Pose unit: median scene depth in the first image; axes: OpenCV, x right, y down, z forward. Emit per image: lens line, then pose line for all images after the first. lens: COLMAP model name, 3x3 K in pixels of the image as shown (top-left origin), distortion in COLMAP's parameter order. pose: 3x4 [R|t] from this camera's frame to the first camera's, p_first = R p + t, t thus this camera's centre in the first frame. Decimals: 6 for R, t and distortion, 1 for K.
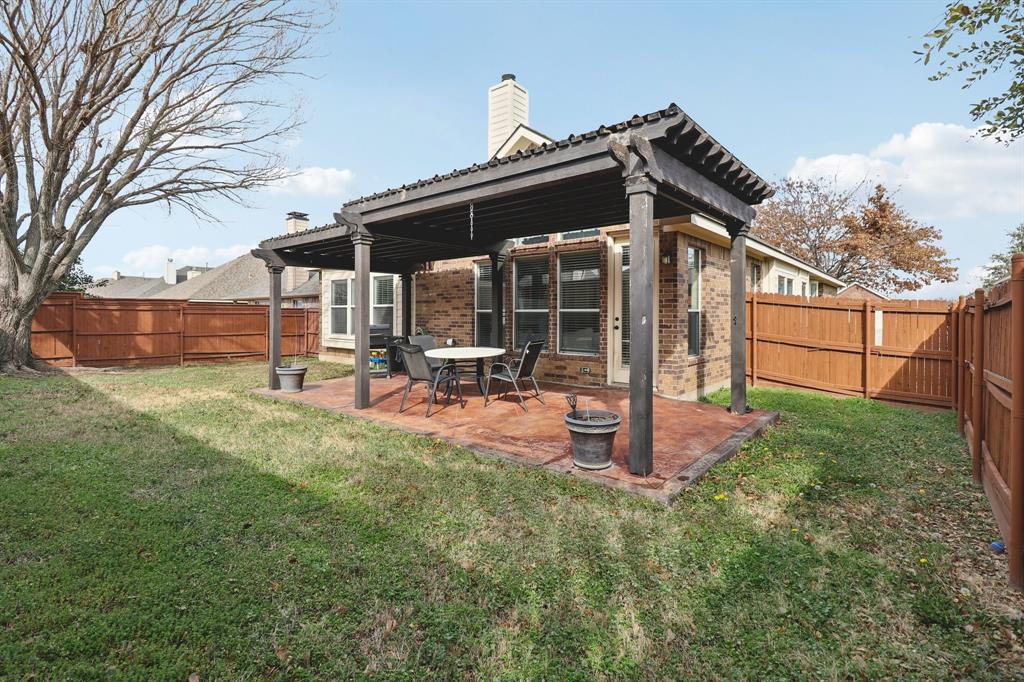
lens RADIAL K [[473.0, 0, 505.6], [0, 473.0, 316.6], [0, 0, 1]] dist [-0.009985, -0.007218]
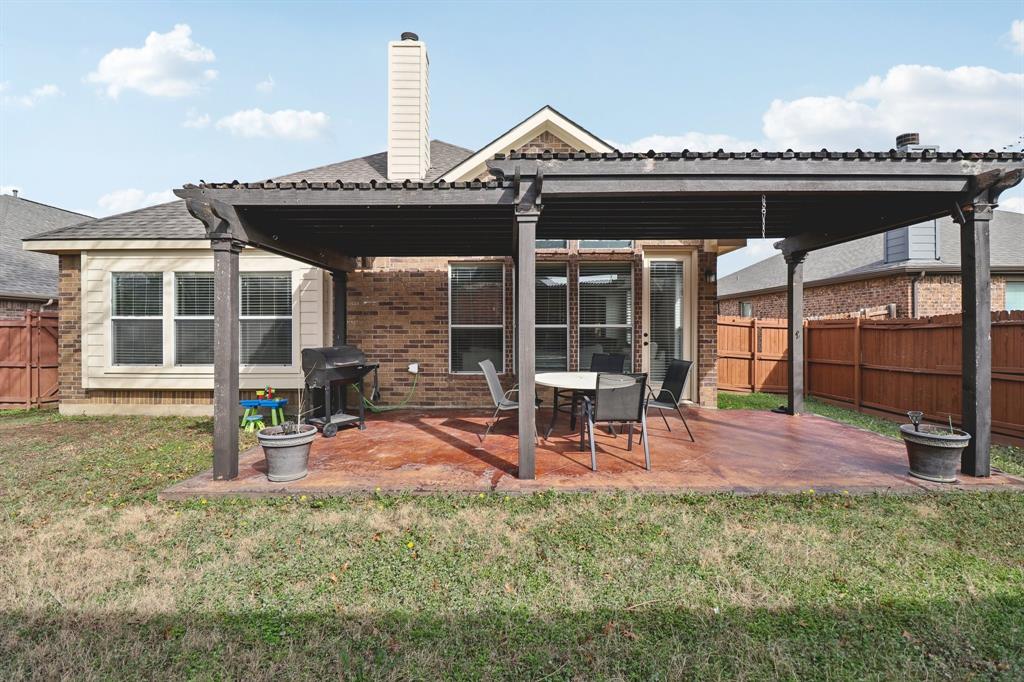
lens RADIAL K [[473.0, 0, 513.3], [0, 473.0, 330.8], [0, 0, 1]] dist [-0.009985, -0.007218]
pose [[0.764589, -0.004502, 0.644502, -0.486261], [0.005293, 0.999986, 0.000707, -0.004355], [-0.644496, 0.002871, 0.764602, 0.342251]]
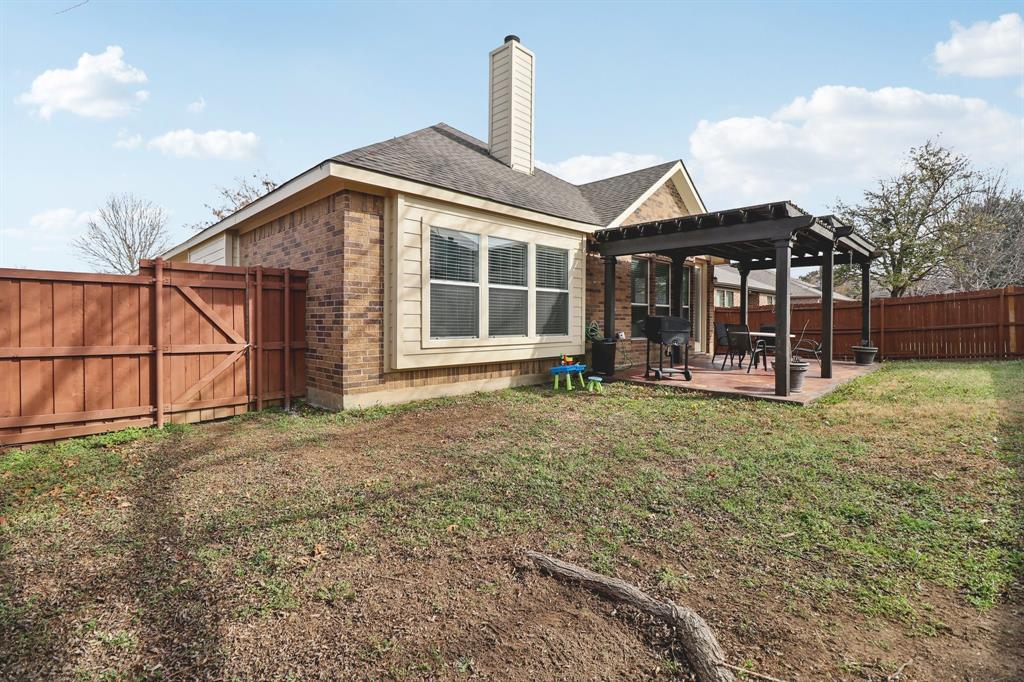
lens RADIAL K [[473.0, 0, 508.5], [0, 473.0, 335.3], [0, 0, 1]] dist [-0.009985, -0.007218]
pose [[0.082369, -0.030193, 0.996144, -1.119642], [0.005709, 0.999539, 0.029824, 0.025157], [-0.996586, 0.003230, 0.082503, 1.180826]]
